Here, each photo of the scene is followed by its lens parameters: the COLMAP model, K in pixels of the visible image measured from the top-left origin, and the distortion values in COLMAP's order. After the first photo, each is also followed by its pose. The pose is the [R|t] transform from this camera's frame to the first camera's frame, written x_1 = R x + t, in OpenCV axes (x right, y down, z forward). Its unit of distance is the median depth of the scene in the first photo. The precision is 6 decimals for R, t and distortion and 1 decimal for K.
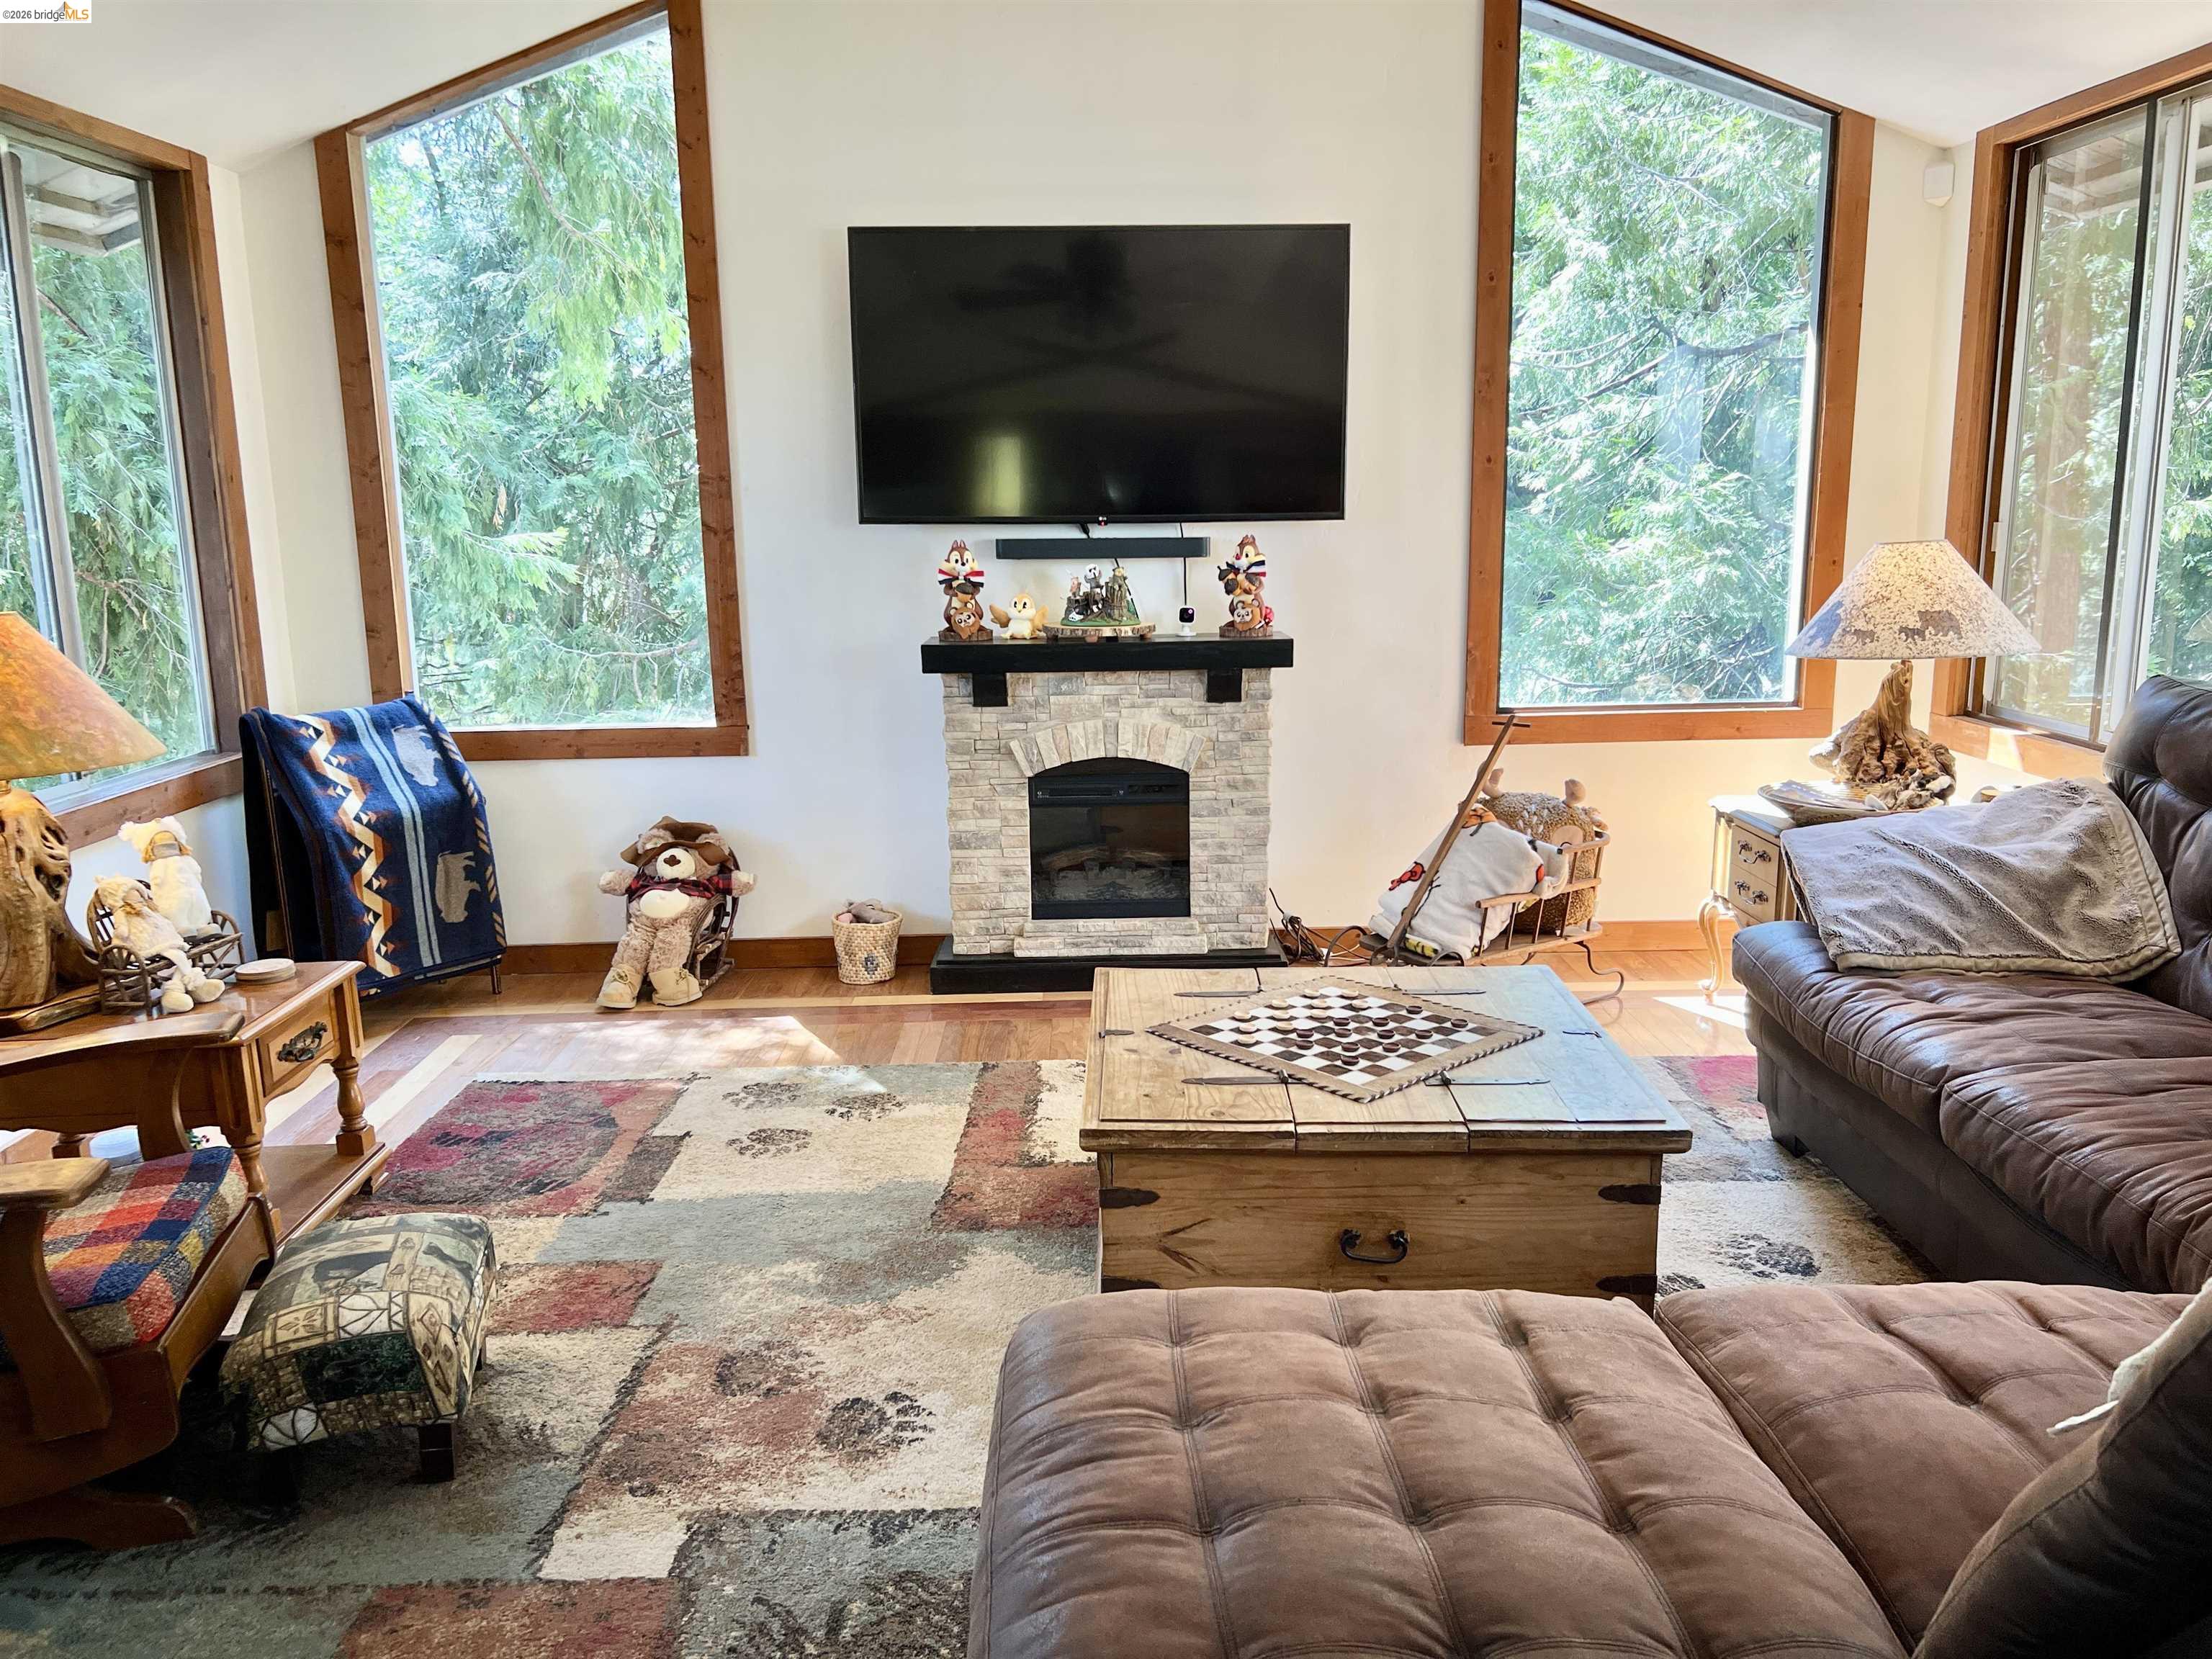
lens RADIAL K [[1660.3, 0, 1107.6], [0, 1660.3, 829.0], [0, 0, 1]] dist [0.093828, -0.111273]
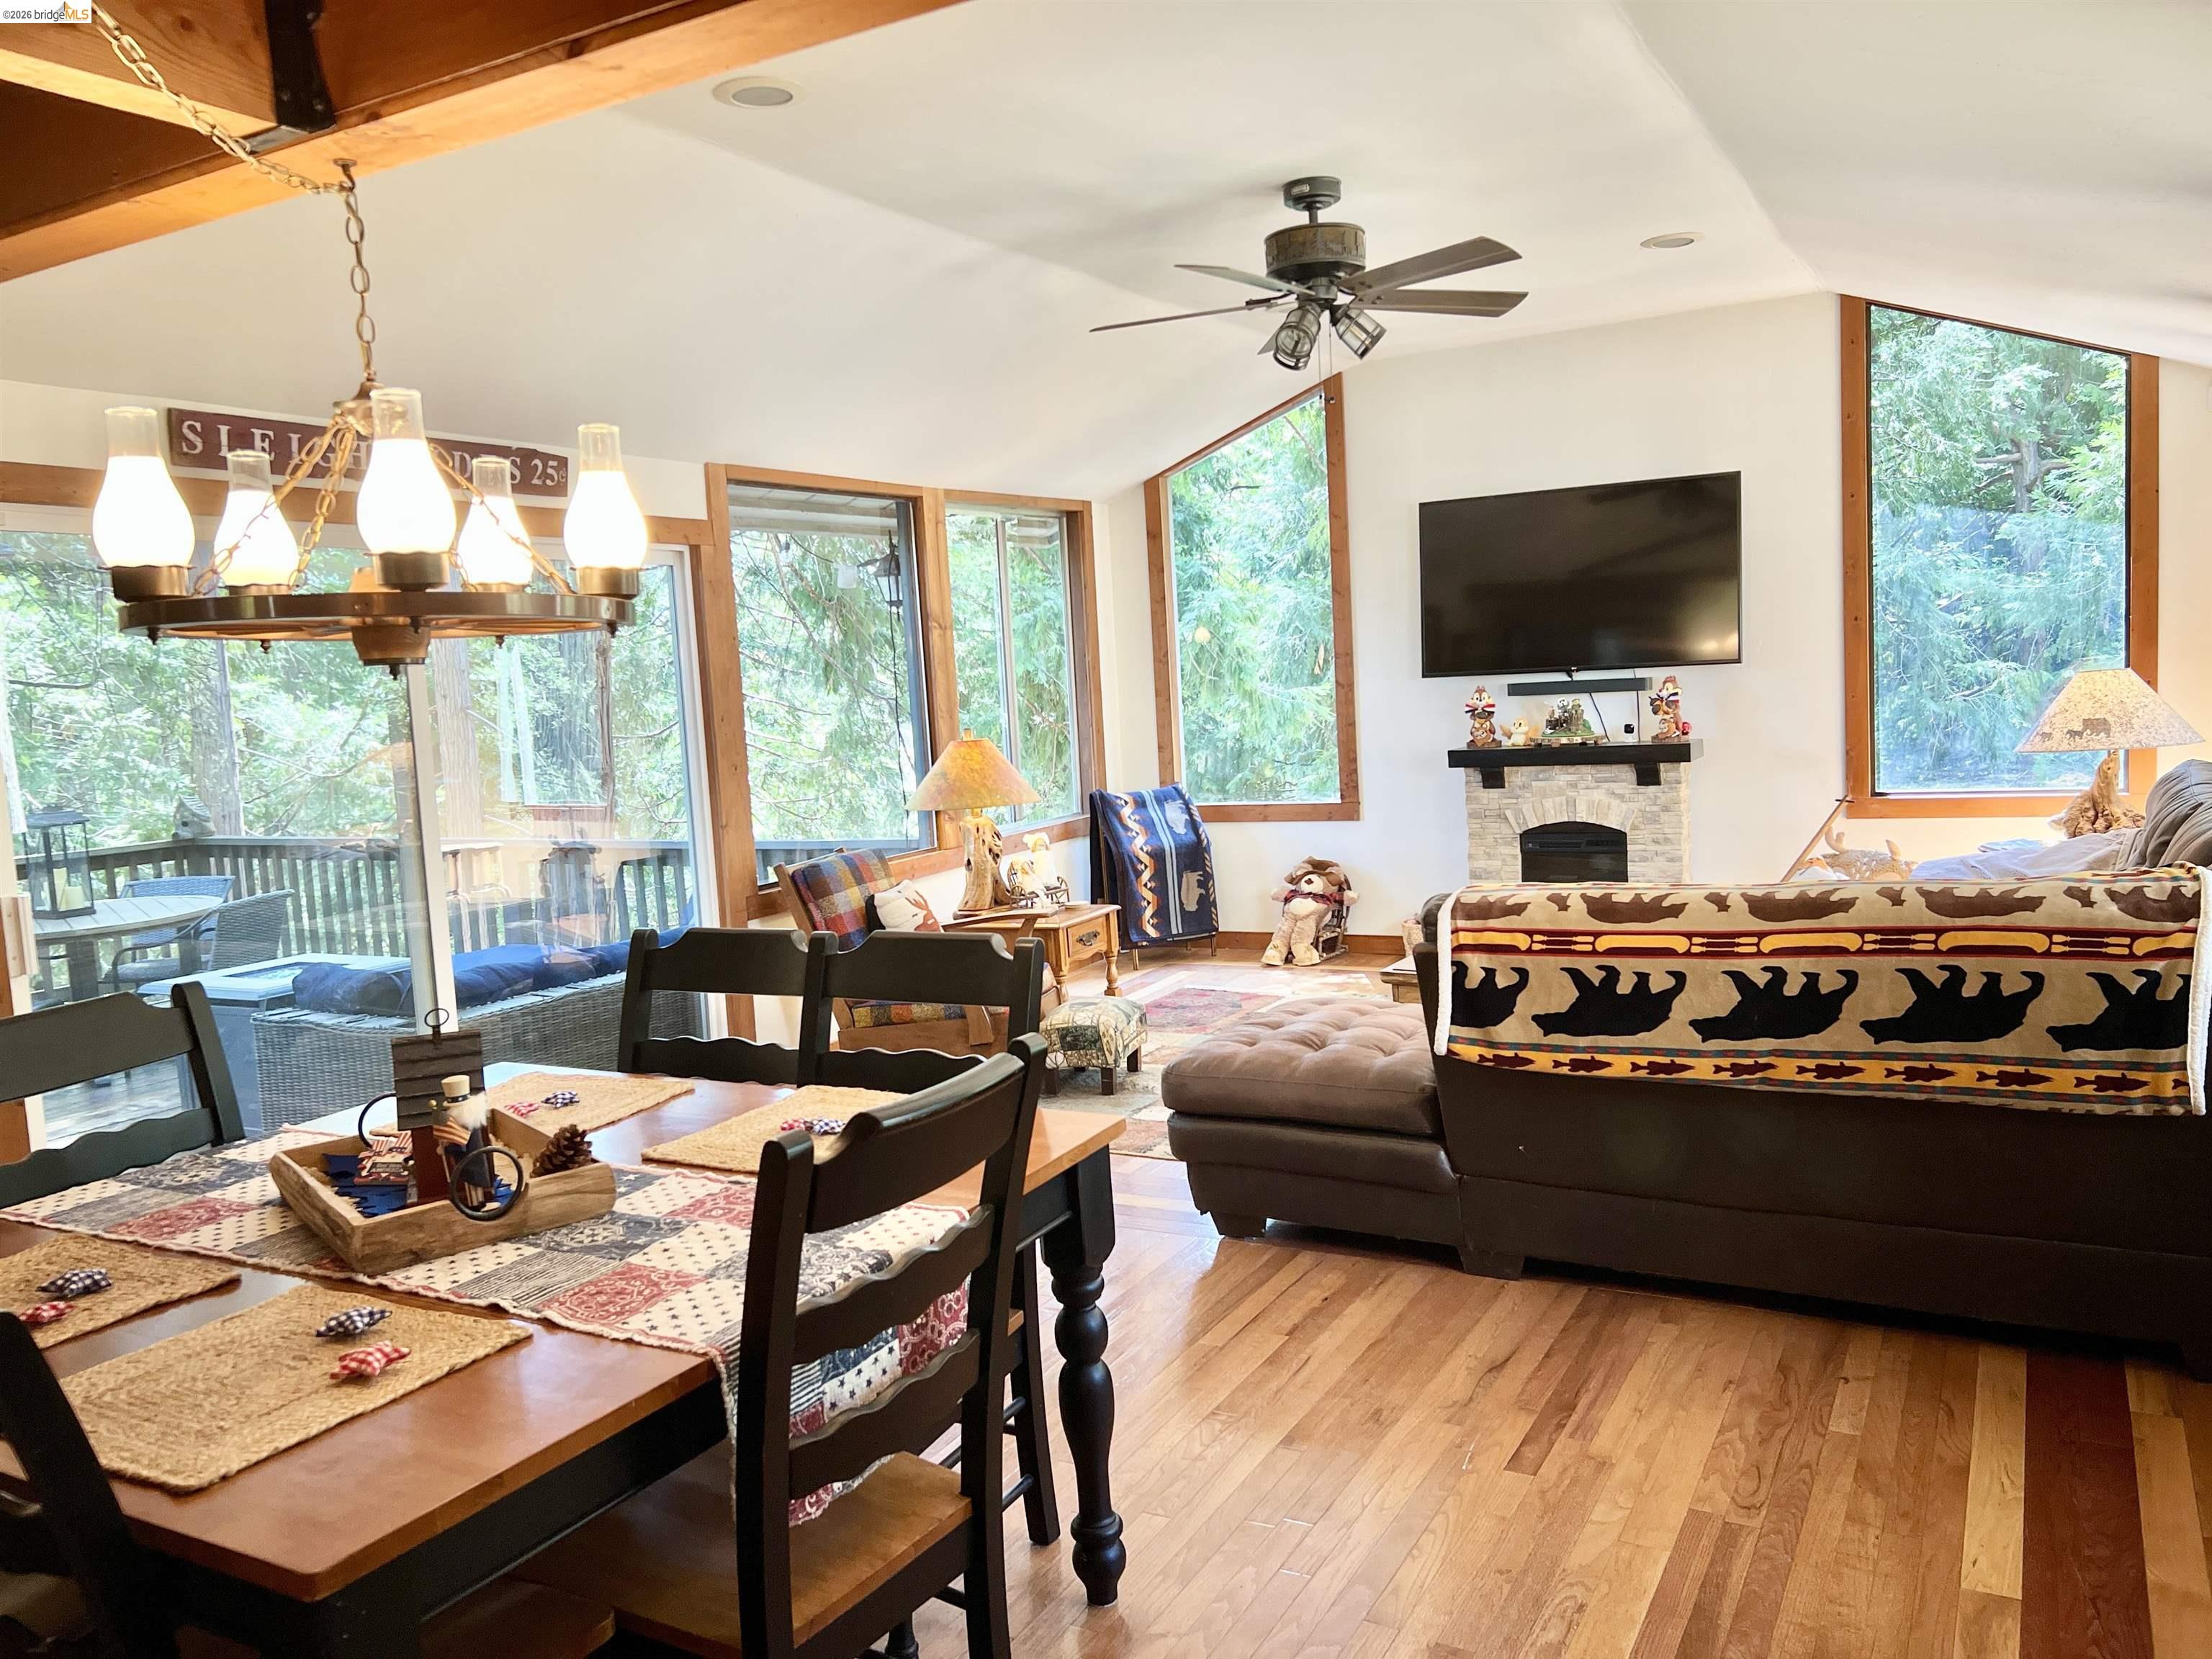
lens RADIAL K [[1660.3, 0, 1107.6], [0, 1660.3, 829.0], [0, 0, 1]] dist [0.093828, -0.111273]
pose [[0.866816, 0.012885, -0.498461, 0.402147], [-0.051272, 0.996670, -0.063397, 0.084371], [0.495985, 0.080511, 0.864591, -0.554674]]
